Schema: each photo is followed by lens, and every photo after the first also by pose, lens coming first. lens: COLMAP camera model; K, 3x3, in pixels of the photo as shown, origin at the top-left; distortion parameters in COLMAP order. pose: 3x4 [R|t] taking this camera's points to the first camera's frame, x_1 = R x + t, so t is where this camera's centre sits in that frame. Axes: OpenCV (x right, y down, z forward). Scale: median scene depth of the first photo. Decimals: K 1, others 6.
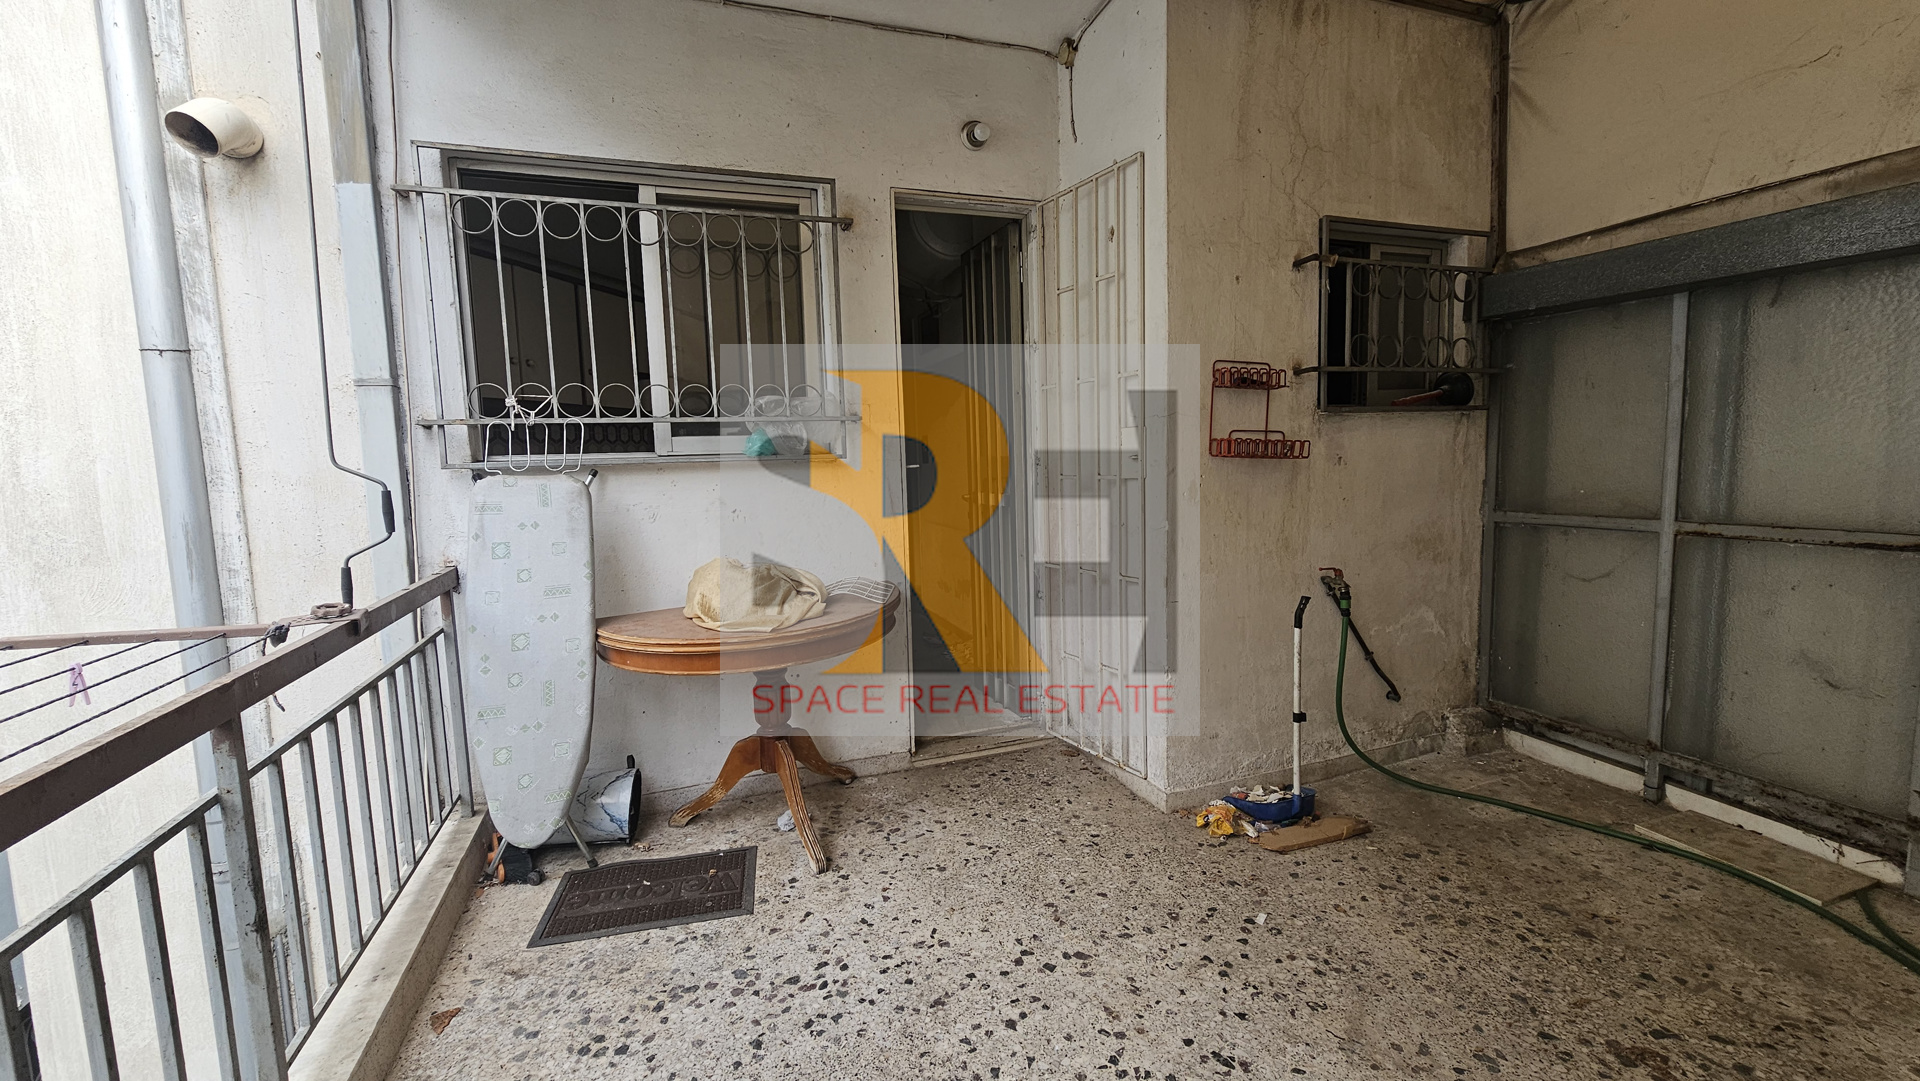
lens RADIAL K [[782.0, 0, 962.4], [0, 782.0, 536.1], [0, 0, 1]] dist [-0.001389, -0.000628]
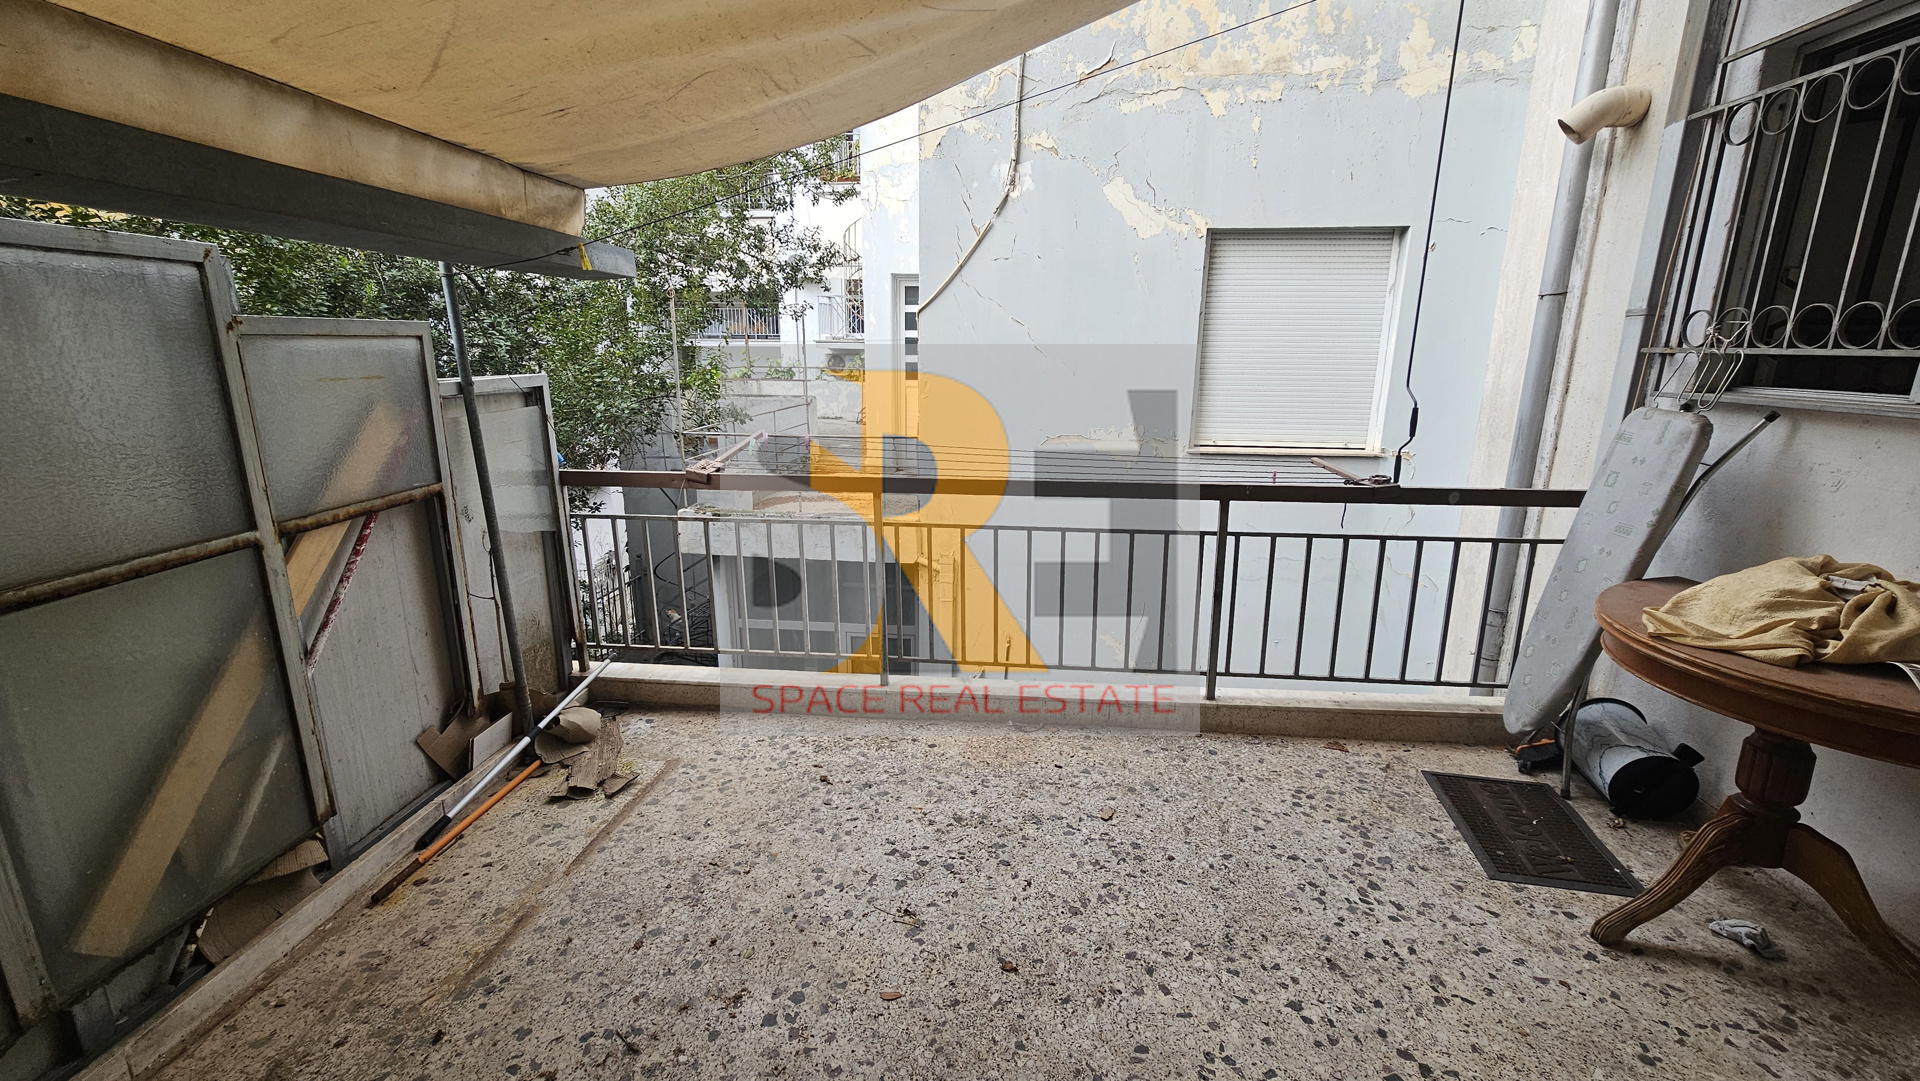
lens RADIAL K [[782.0, 0, 962.4], [0, 782.0, 536.1], [0, 0, 1]] dist [-0.001389, -0.000628]
pose [[-0.437324, 0.239026, -0.866957, 0.651132], [-0.088523, 0.947907, 0.305999, -0.139246], [0.894937, 0.210566, -0.393383, 0.599772]]
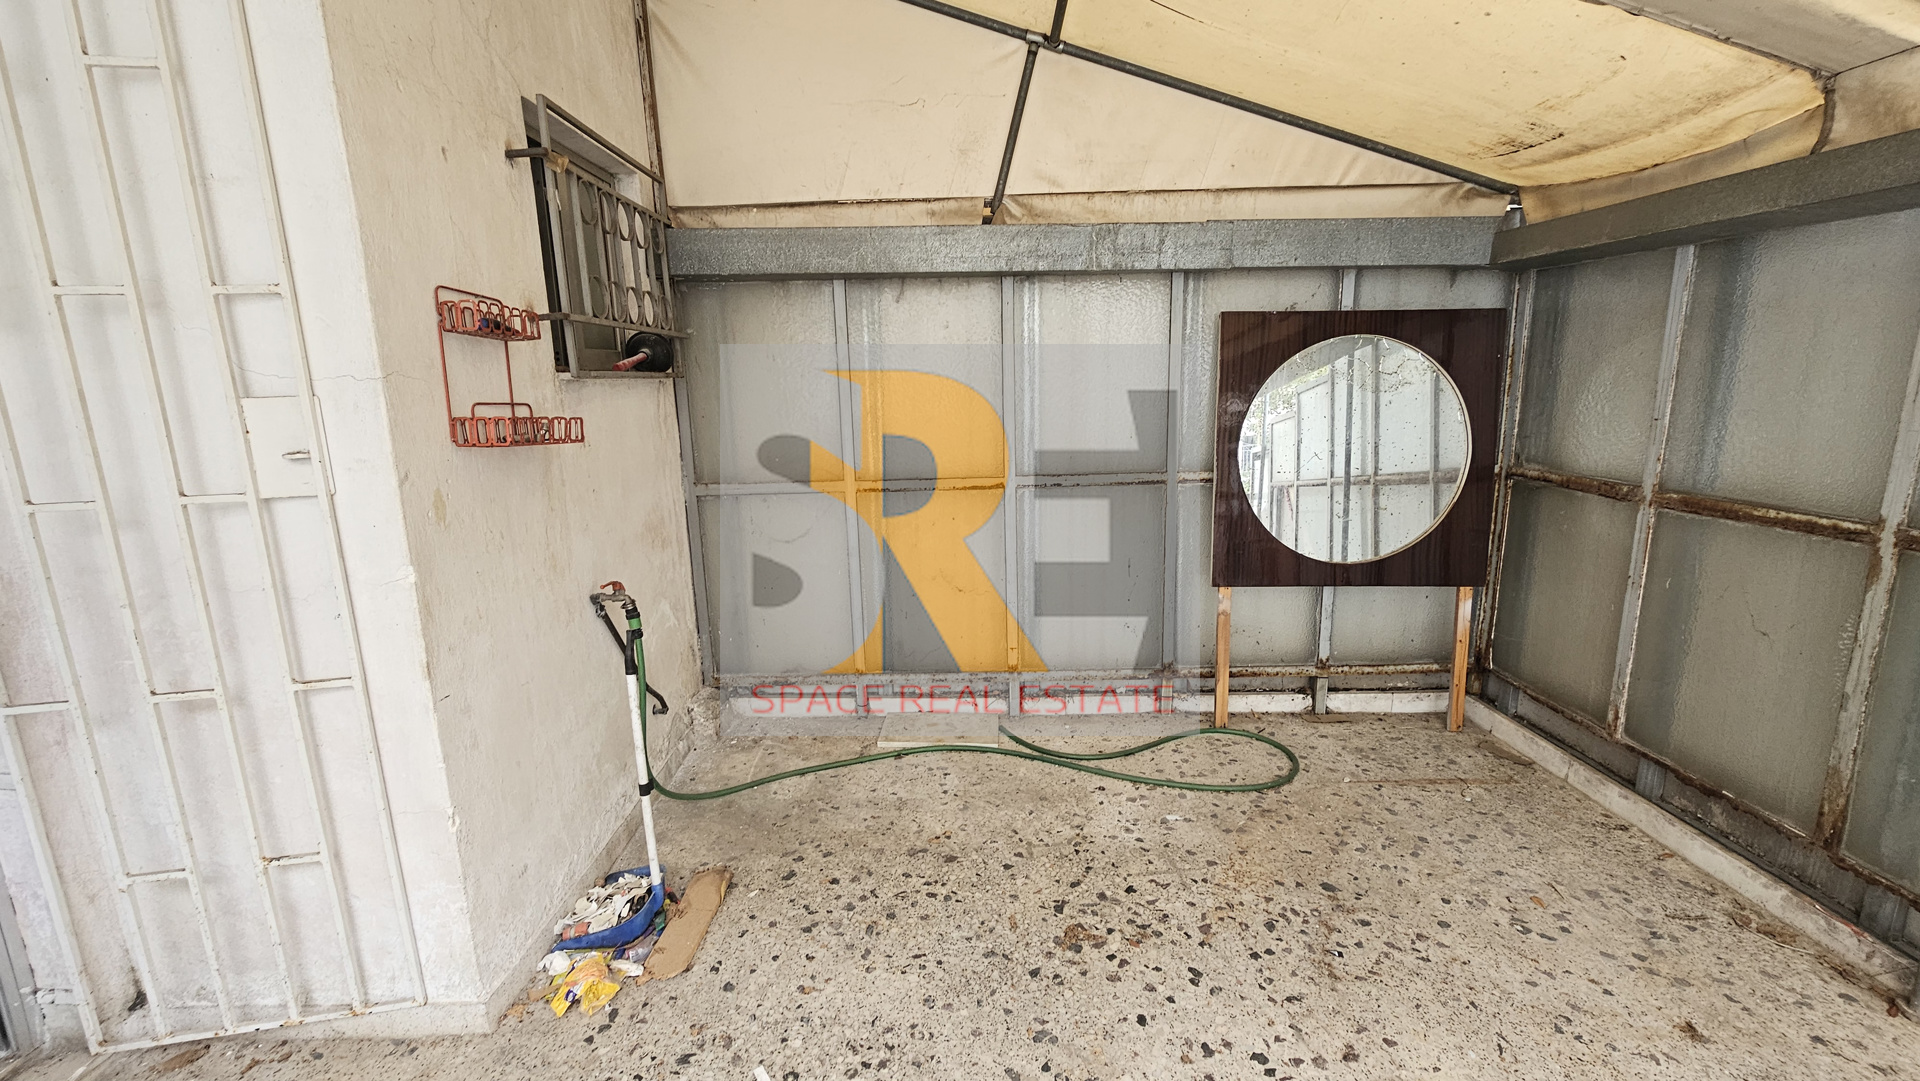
lens RADIAL K [[782.0, 0, 962.4], [0, 782.0, 536.1], [0, 0, 1]] dist [-0.001389, -0.000628]
pose [[0.338207, -0.162658, 0.926908, -0.124870], [0.111896, 0.984913, 0.132009, -0.071904], [-0.934396, 0.059071, 0.351305, 0.435976]]
